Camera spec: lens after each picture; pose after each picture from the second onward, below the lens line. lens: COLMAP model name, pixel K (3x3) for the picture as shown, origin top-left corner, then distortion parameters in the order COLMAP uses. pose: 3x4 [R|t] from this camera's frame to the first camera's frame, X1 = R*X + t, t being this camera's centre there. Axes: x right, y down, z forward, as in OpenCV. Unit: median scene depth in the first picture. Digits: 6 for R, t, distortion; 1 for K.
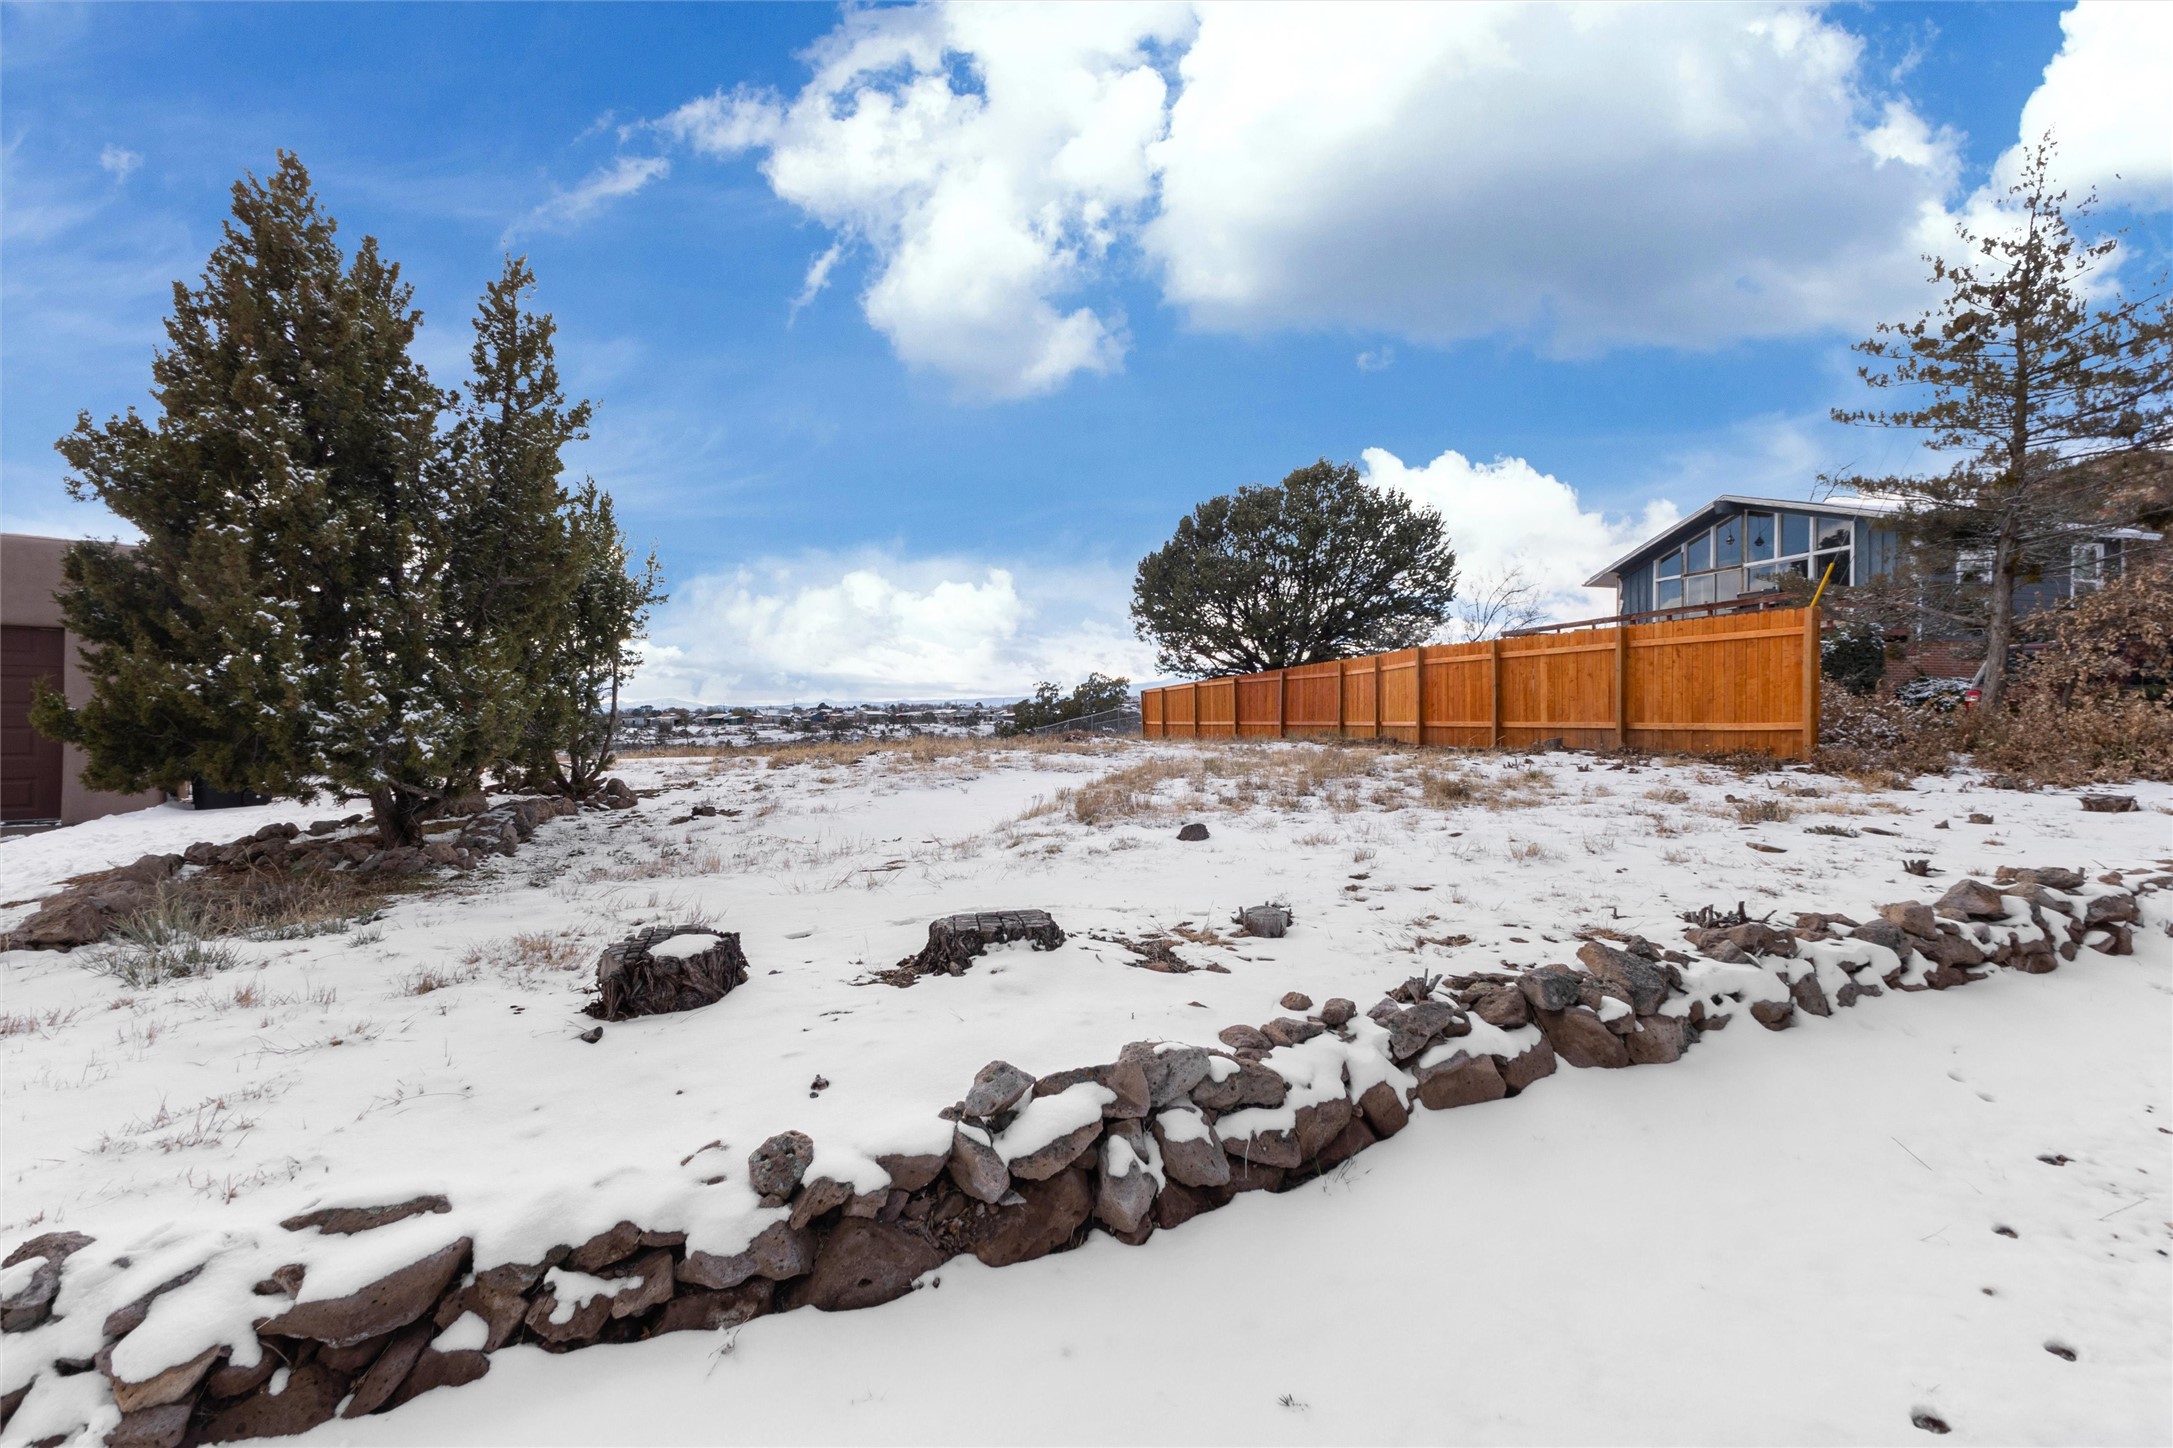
lens RADIAL K [[935.6, 0, 1081.7], [0, 935.6, 719.8], [0, 0, 1]] dist [0.016796, -0.005463]
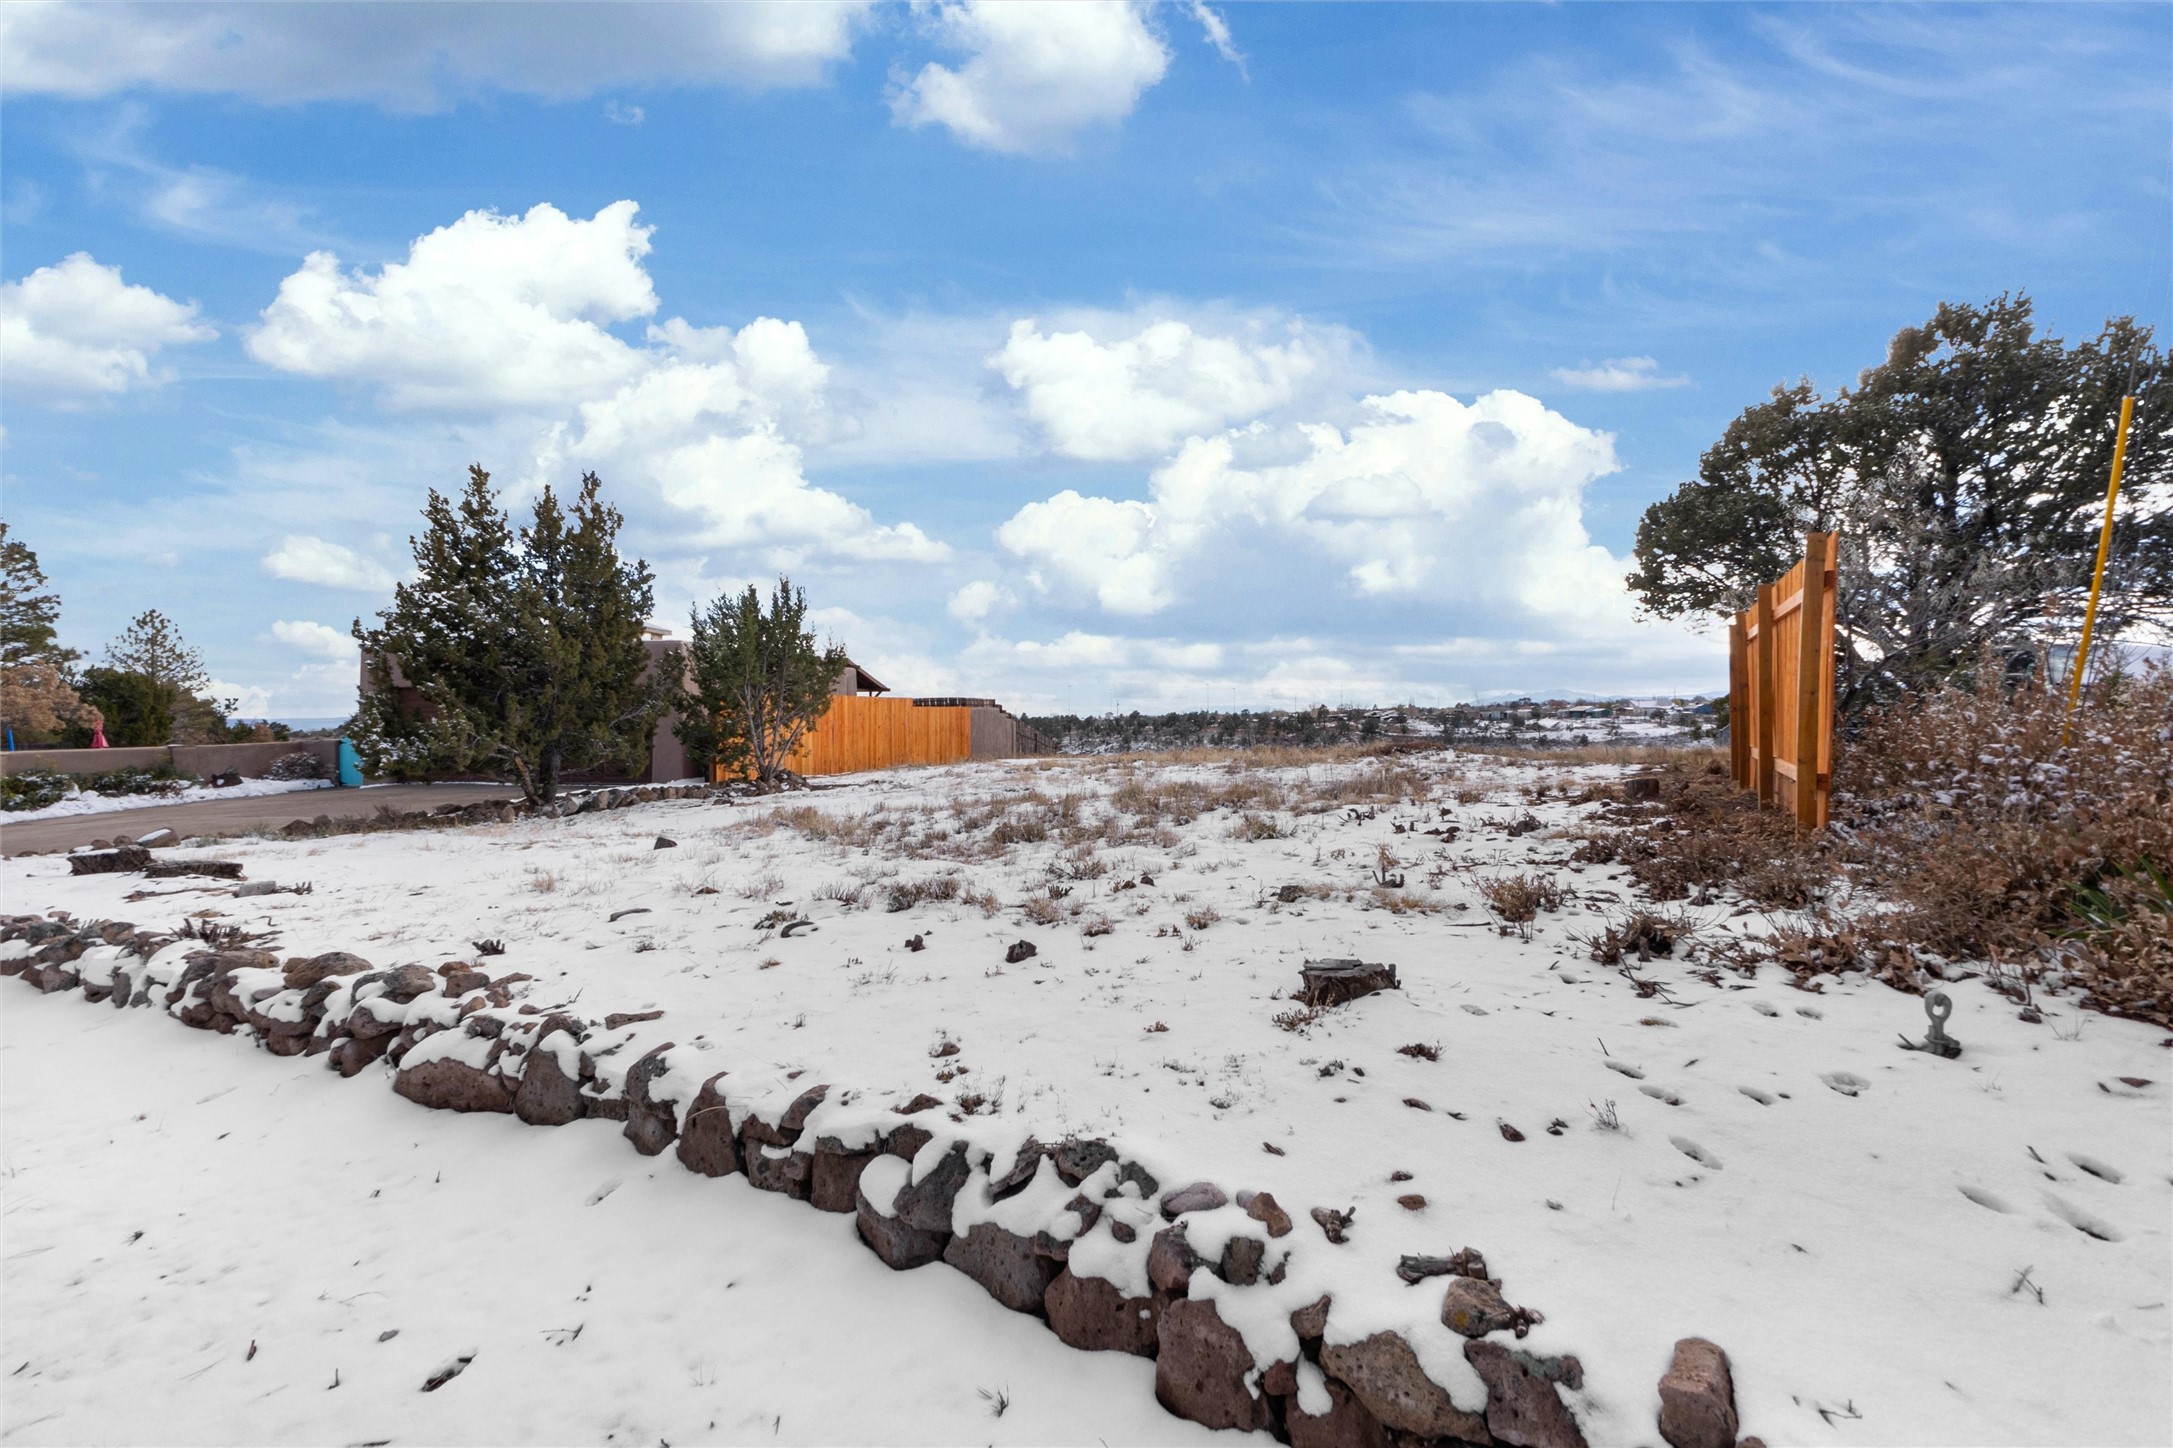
lens RADIAL K [[947.5, 0, 1090.2], [0, 947.5, 715.9], [0, 0, 1]] dist [0.018966, 0.000100]
pose [[0.641037, -0.002164, -0.767507, 2.378045], [0.005464, 0.999984, 0.001744, -0.078576], [0.767491, -0.005312, 0.641038, 1.045202]]
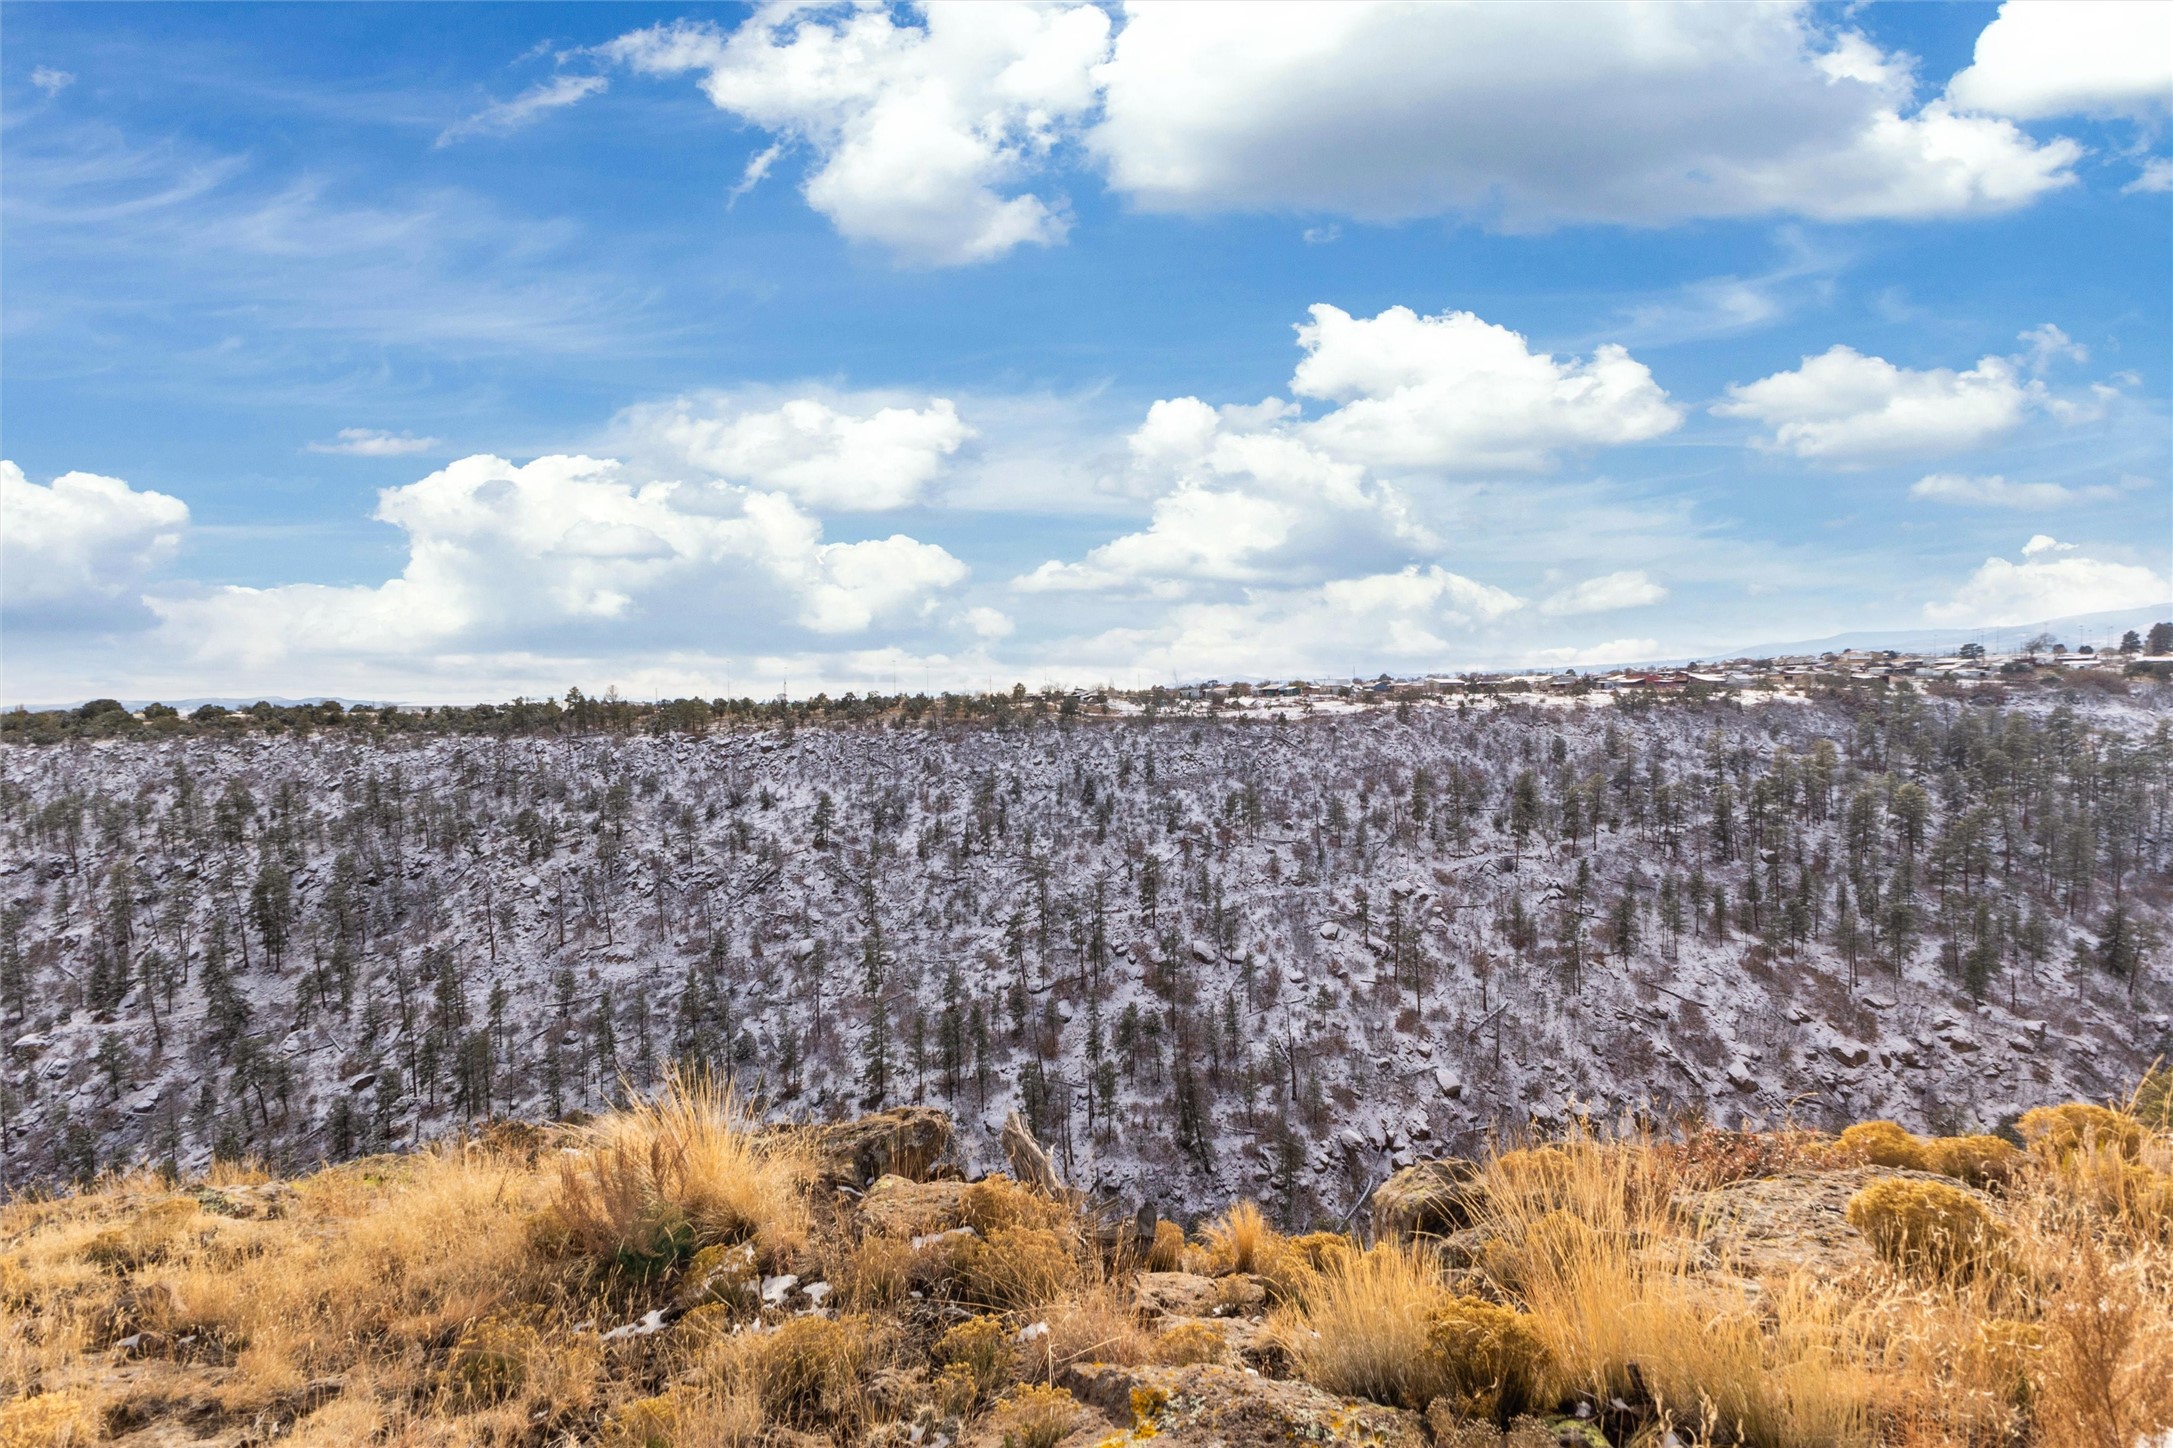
lens RADIAL K [[947.5, 0, 1090.2], [0, 947.5, 715.9], [0, 0, 1]] dist [0.018966, 0.000100]
pose [[0.842261, 0.002179, -0.539065, -2.866934], [0.010278, 0.999745, 0.020099, 0.310135], [0.538972, -0.022469, 0.842024, 9.323879]]
